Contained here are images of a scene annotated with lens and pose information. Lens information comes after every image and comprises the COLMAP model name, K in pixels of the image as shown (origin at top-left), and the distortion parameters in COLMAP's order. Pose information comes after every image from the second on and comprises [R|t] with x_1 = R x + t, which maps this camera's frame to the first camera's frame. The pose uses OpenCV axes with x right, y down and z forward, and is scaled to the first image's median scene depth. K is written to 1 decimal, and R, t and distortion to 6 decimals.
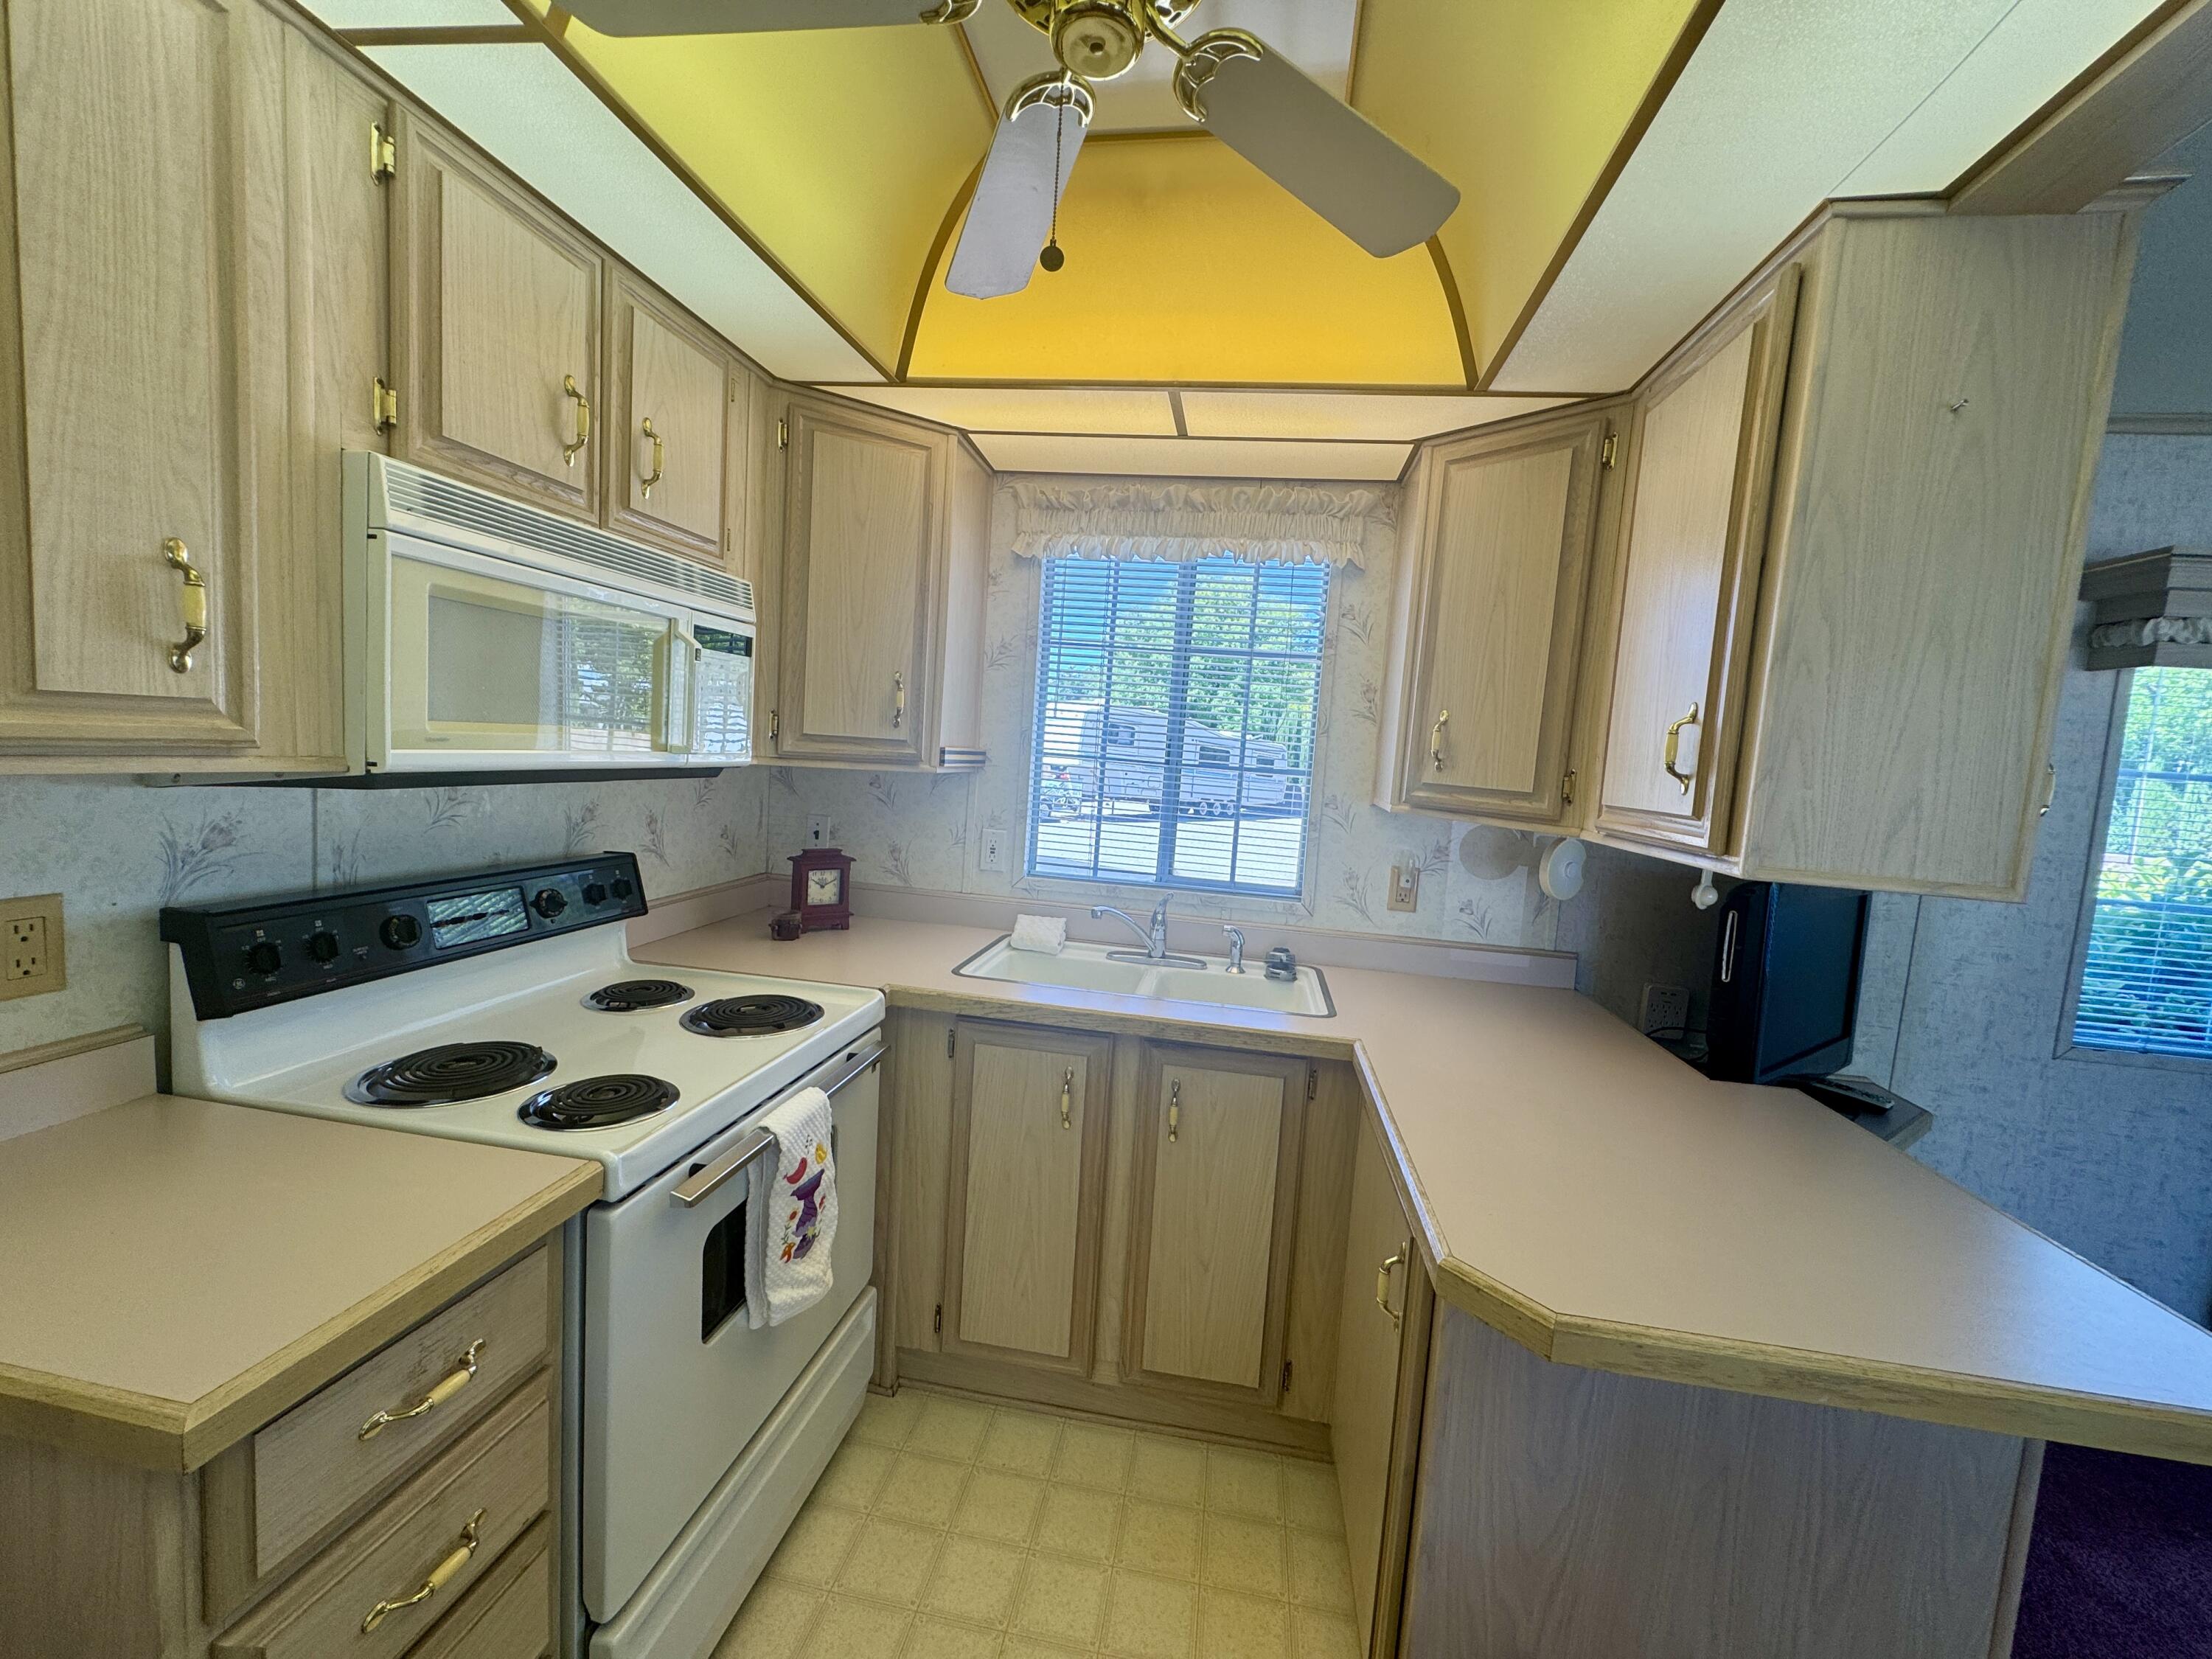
lens RADIAL K [[883.8, 0, 1100.9], [0, 883.8, 823.2], [0, 0, 1]] dist [-0.001640, 0.000554]
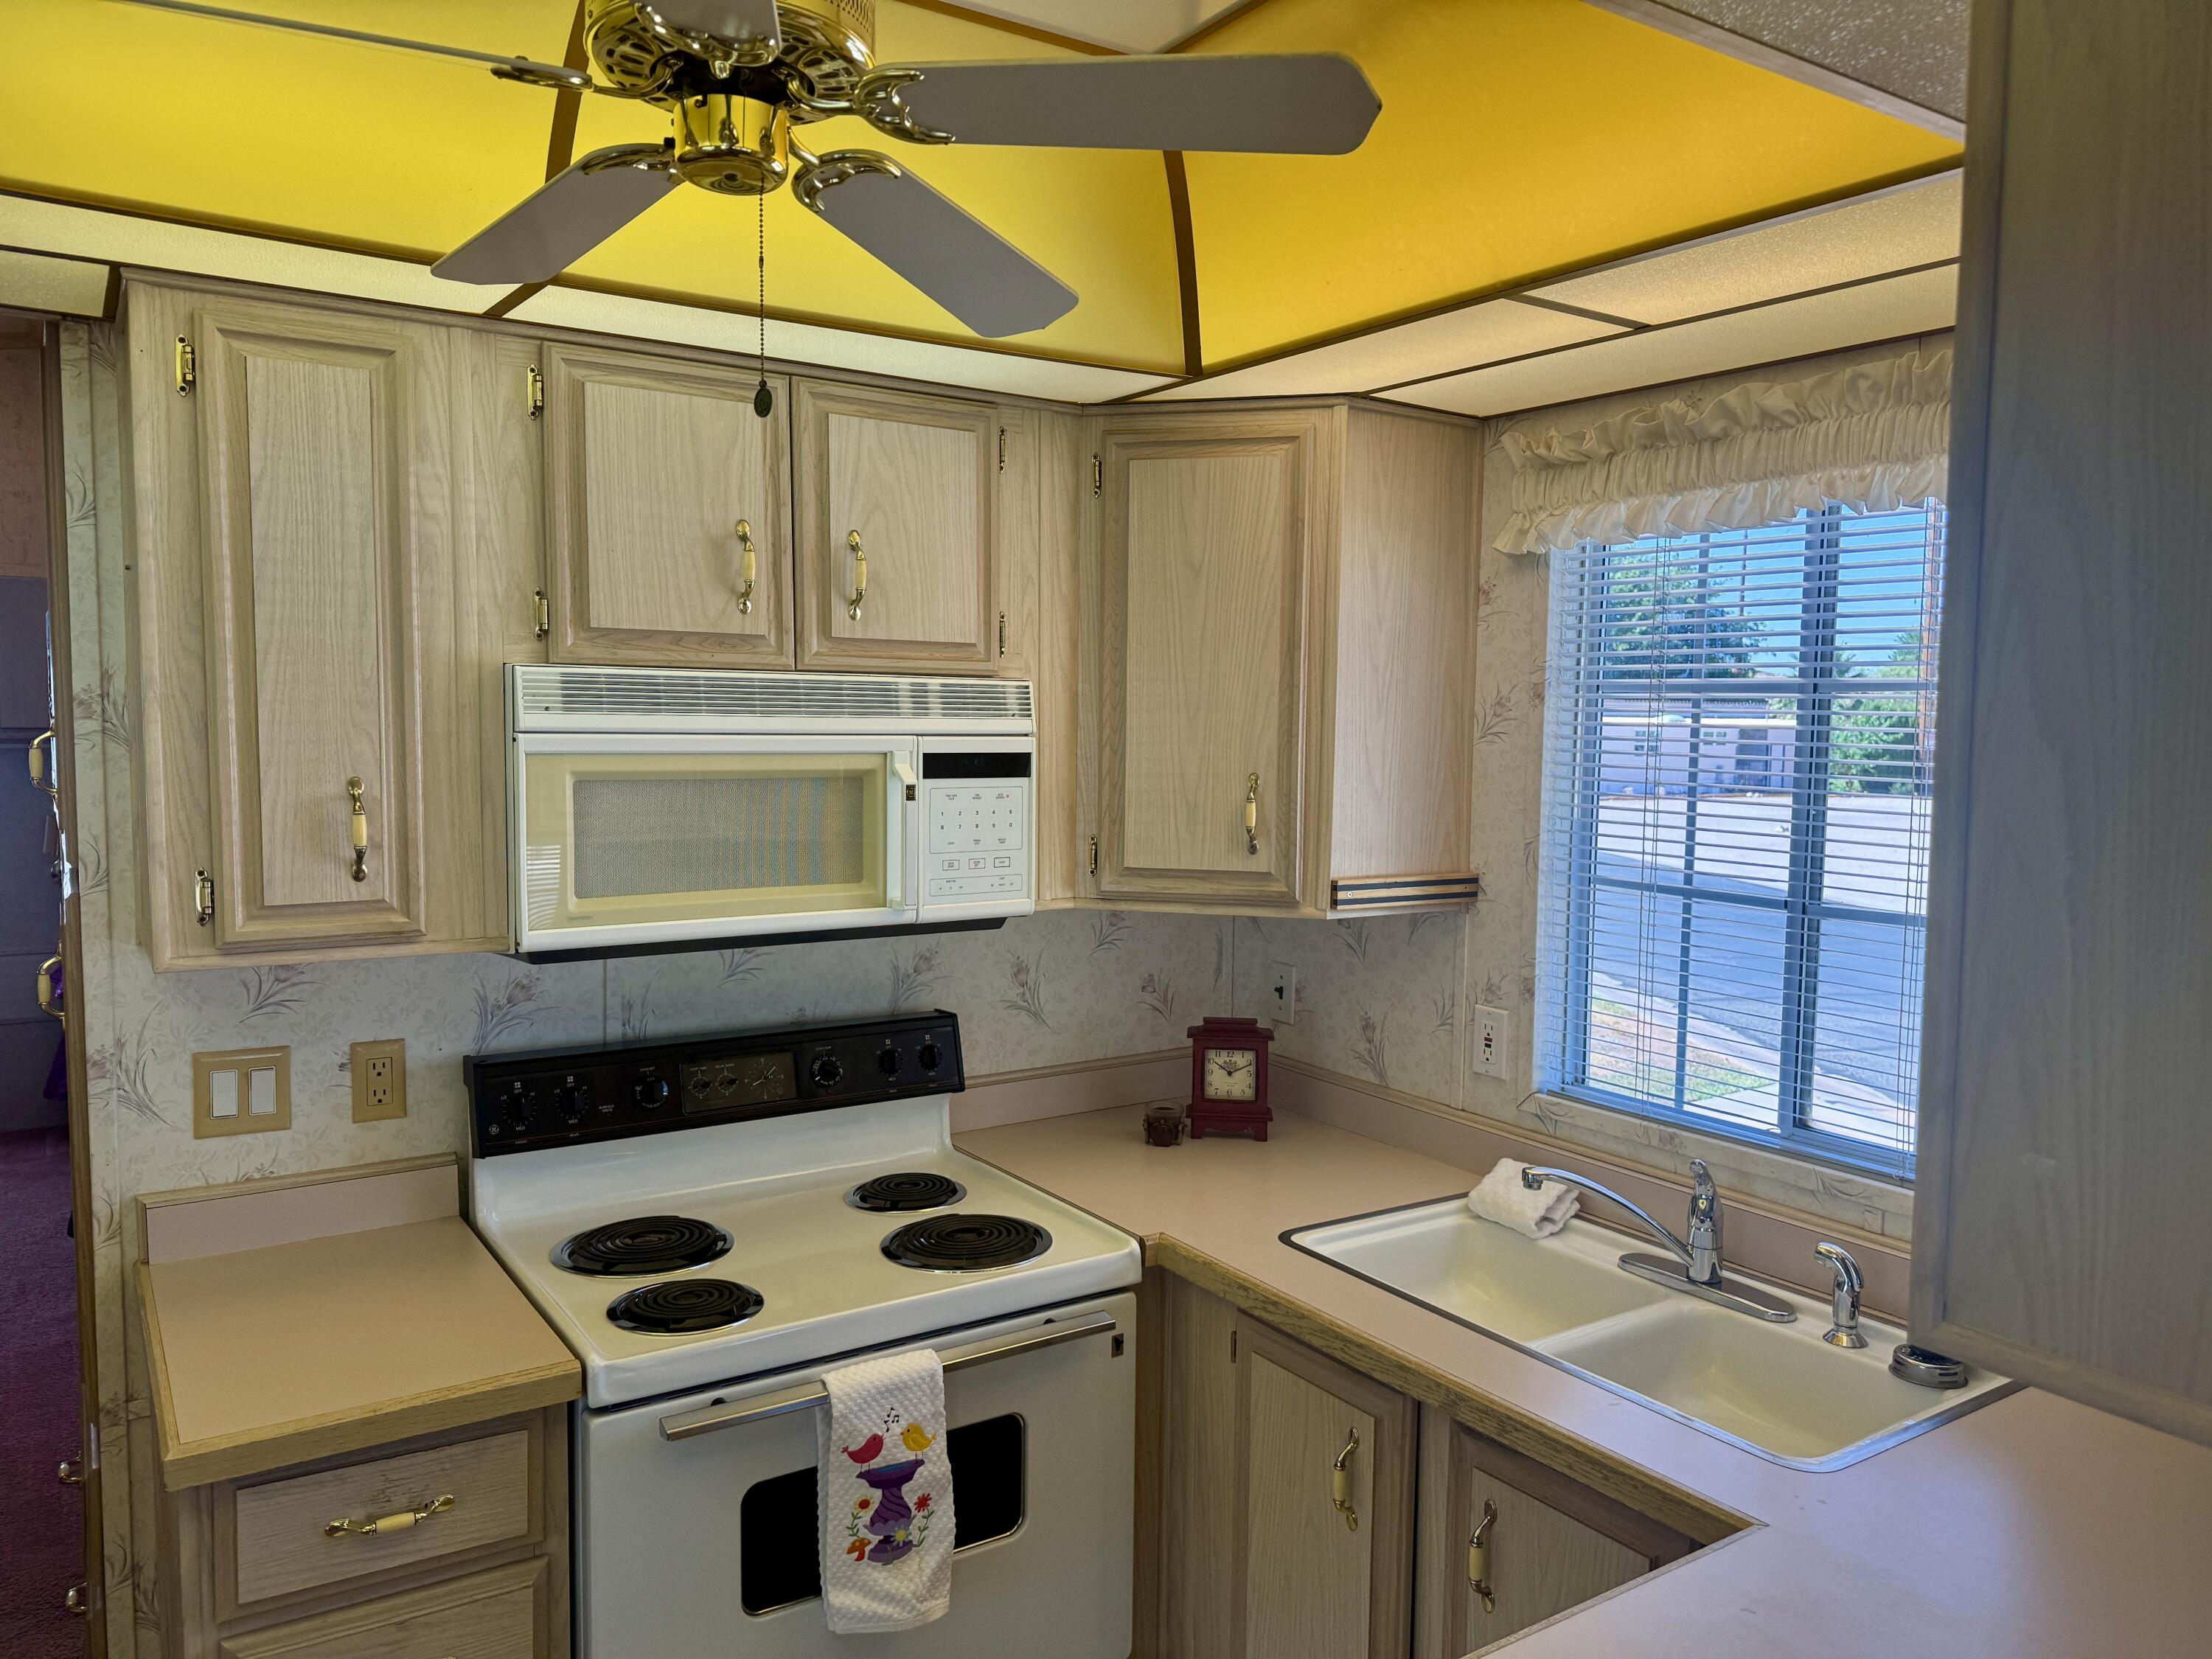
lens RADIAL K [[1531.3, 0, 1106.0], [0, 1531.3, 829.5], [0, 0, 1]] dist [0.075250, -0.118376]
pose [[0.688800, -0.007958, -0.724908, 0.833489], [-0.026053, 0.999022, -0.035723, -0.125641], [0.724483, 0.043493, 0.687919, 0.163294]]
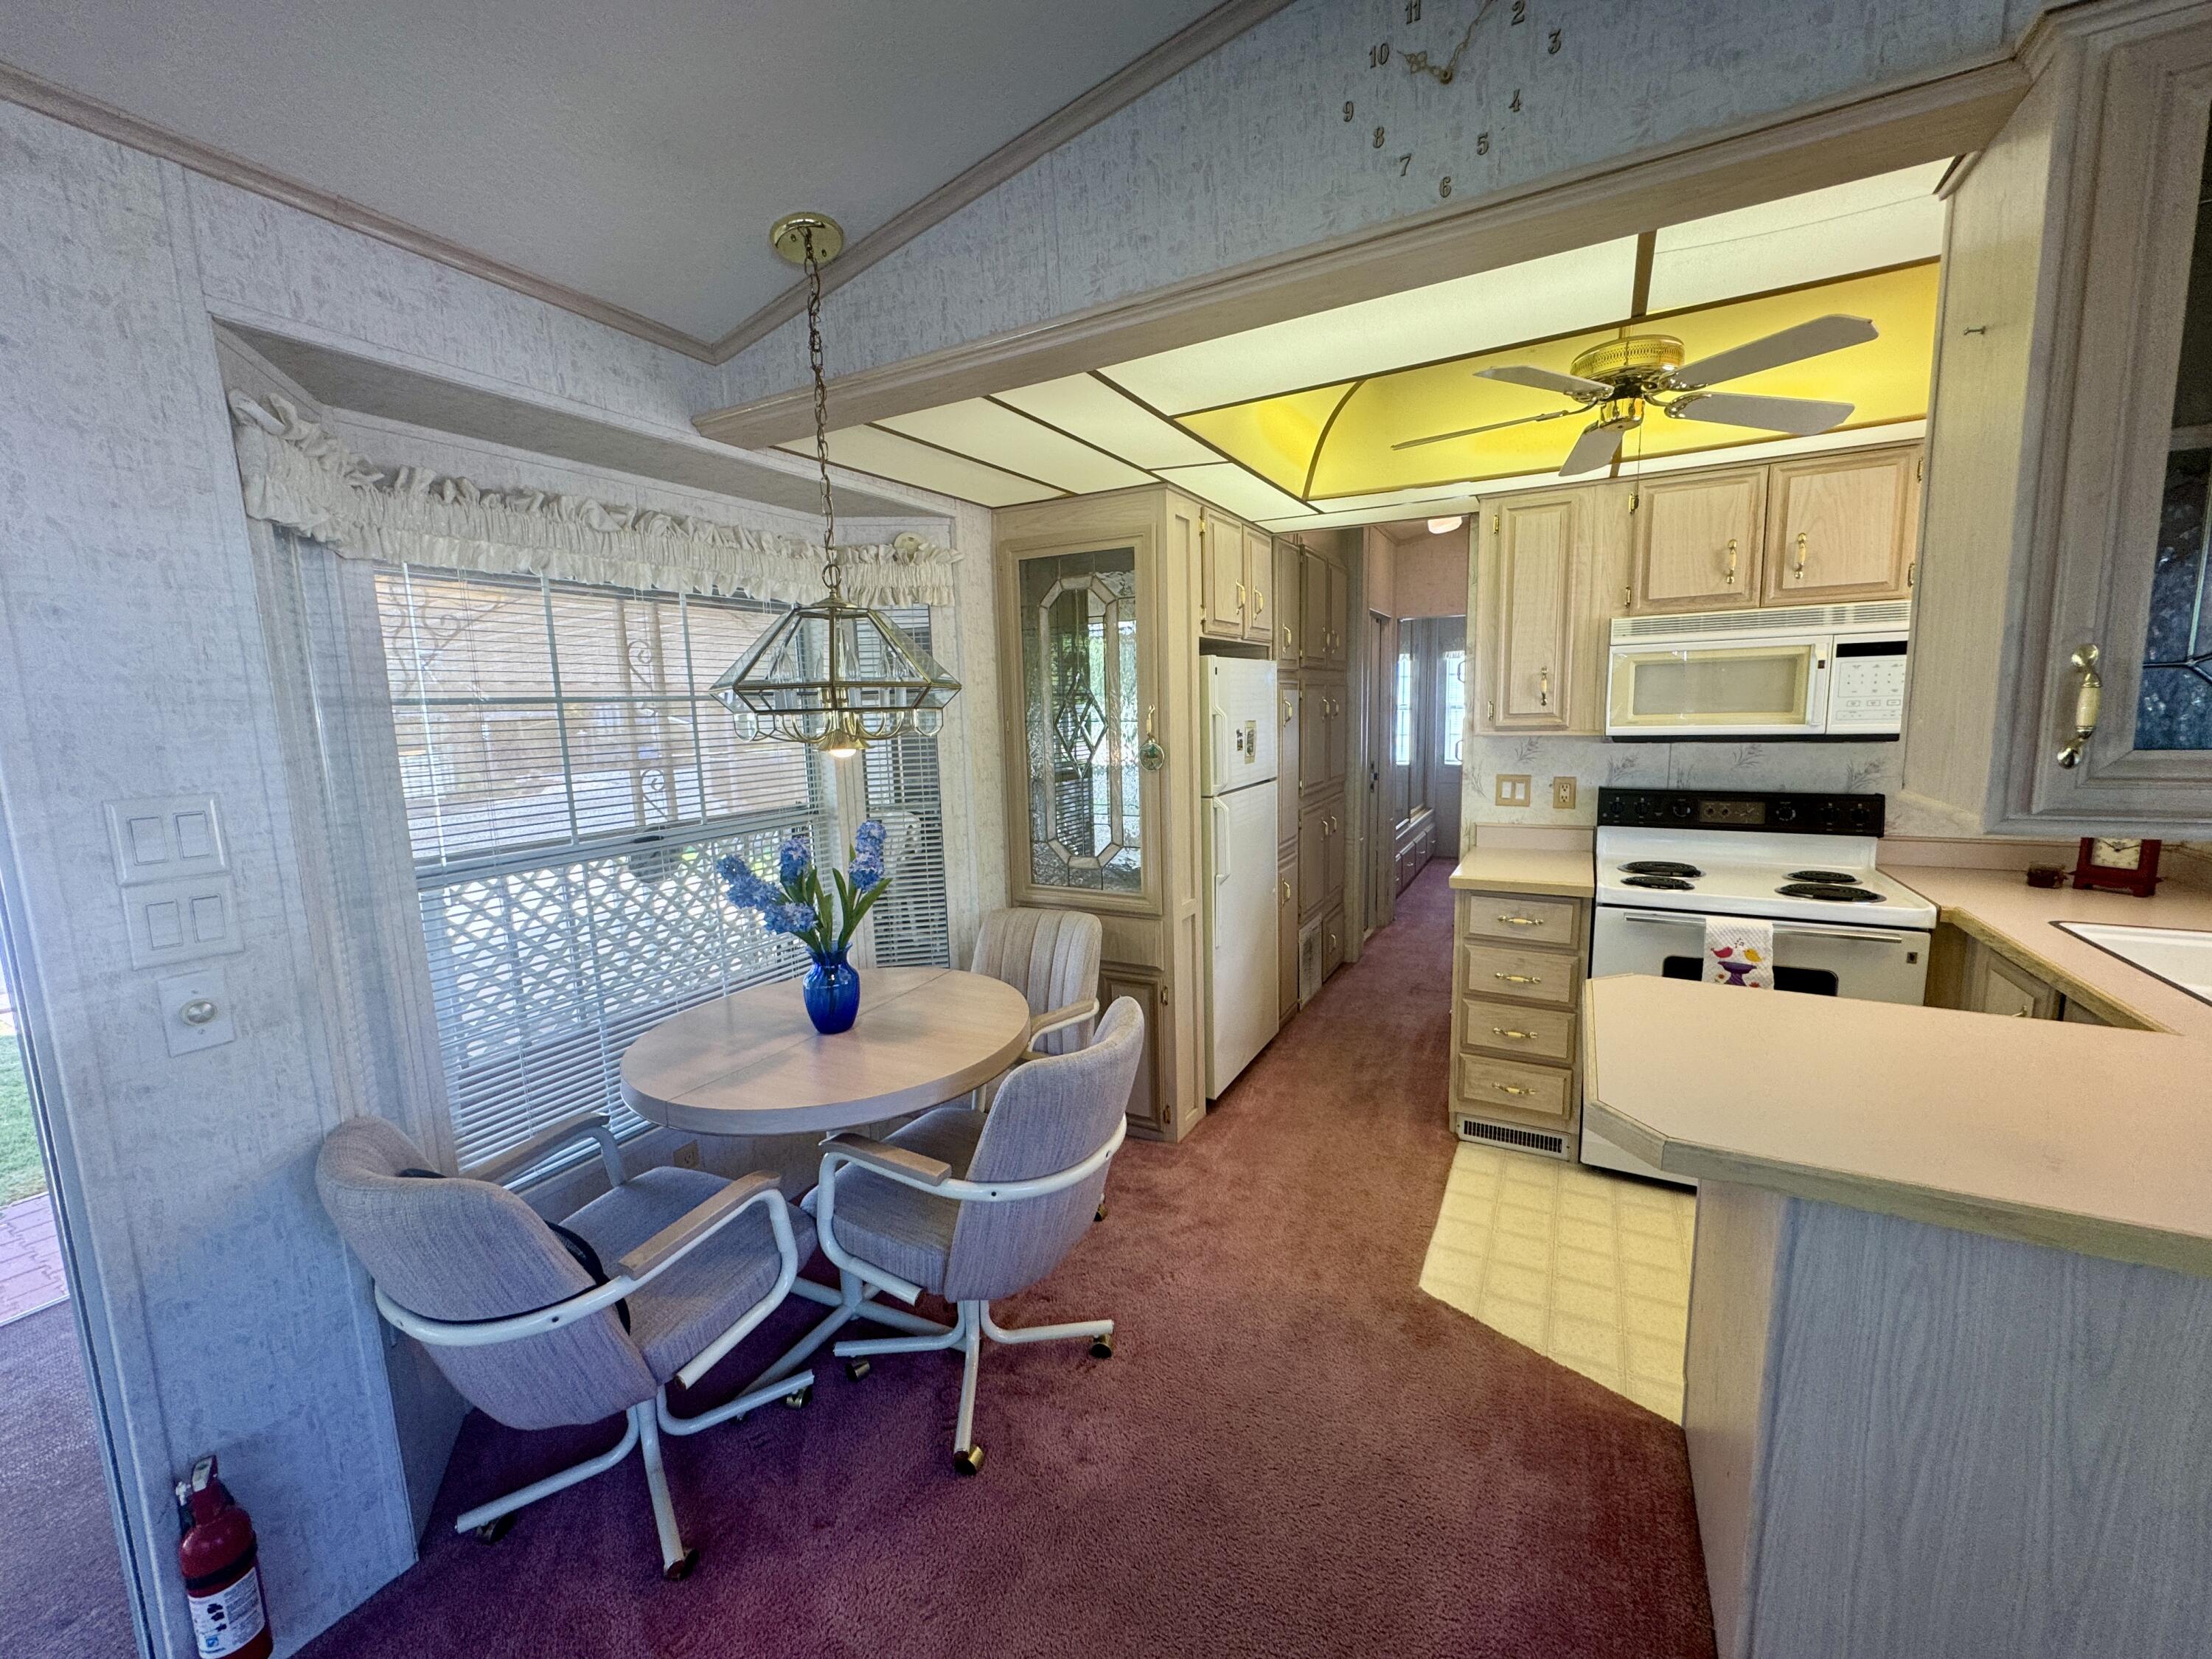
lens RADIAL K [[883.8, 0, 1100.9], [0, 883.8, 823.2], [0, 0, 1]] dist [-0.001640, 0.000554]
pose [[-0.327629, 0.067218, -0.942412, 1.778142], [-0.076306, 0.992325, 0.097306, 0.050136], [0.941720, 0.103792, -0.319985, 0.344550]]
